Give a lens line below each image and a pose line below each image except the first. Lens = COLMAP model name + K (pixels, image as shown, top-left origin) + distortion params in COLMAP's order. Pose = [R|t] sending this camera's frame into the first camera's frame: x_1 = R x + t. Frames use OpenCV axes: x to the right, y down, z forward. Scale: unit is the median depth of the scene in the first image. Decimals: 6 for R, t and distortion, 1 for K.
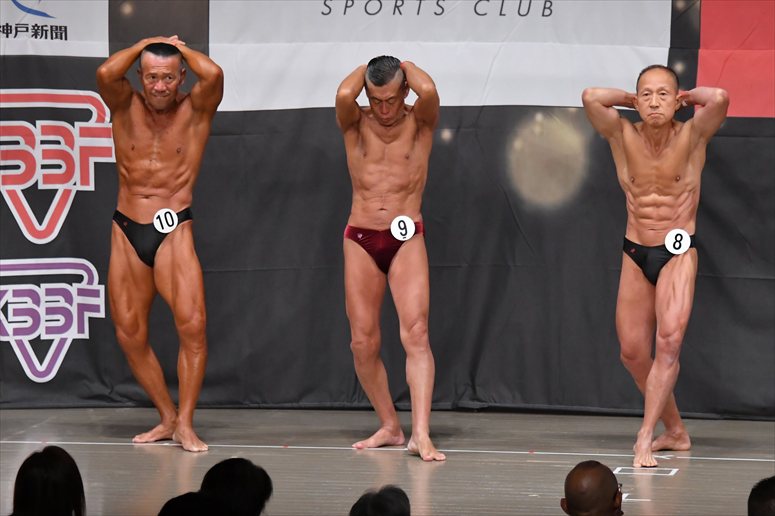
lens RADIAL K [[5115.4, 0, 392.0], [0, 5115.4, 276.0], [0, 0, 1]] dist [2.283243, 0.000000]
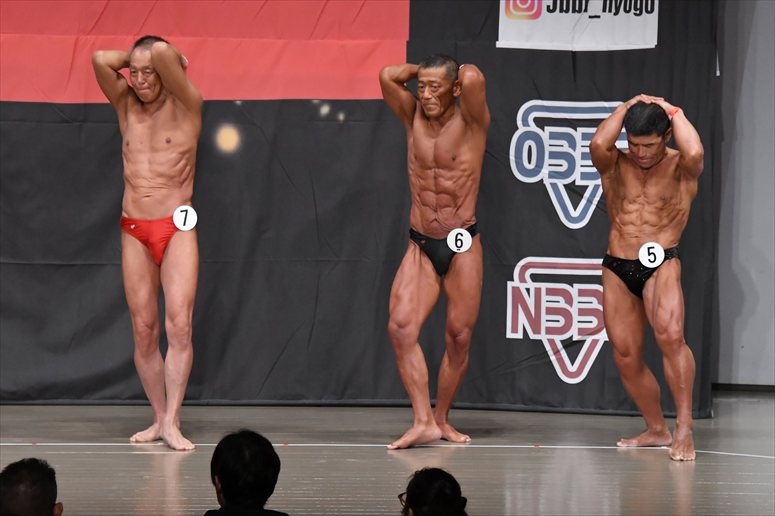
lens RADIAL K [[5115.4, 0, 359.8], [0, 5115.4, 254.1], [0, 0, 1]] dist [2.283243, 0.000000]
pose [[0.982524, -0.003827, 0.186095, -0.285425], [0.003942, 0.999992, -0.000251, -0.004037], [-0.186093, 0.000980, 0.982532, 0.046985]]
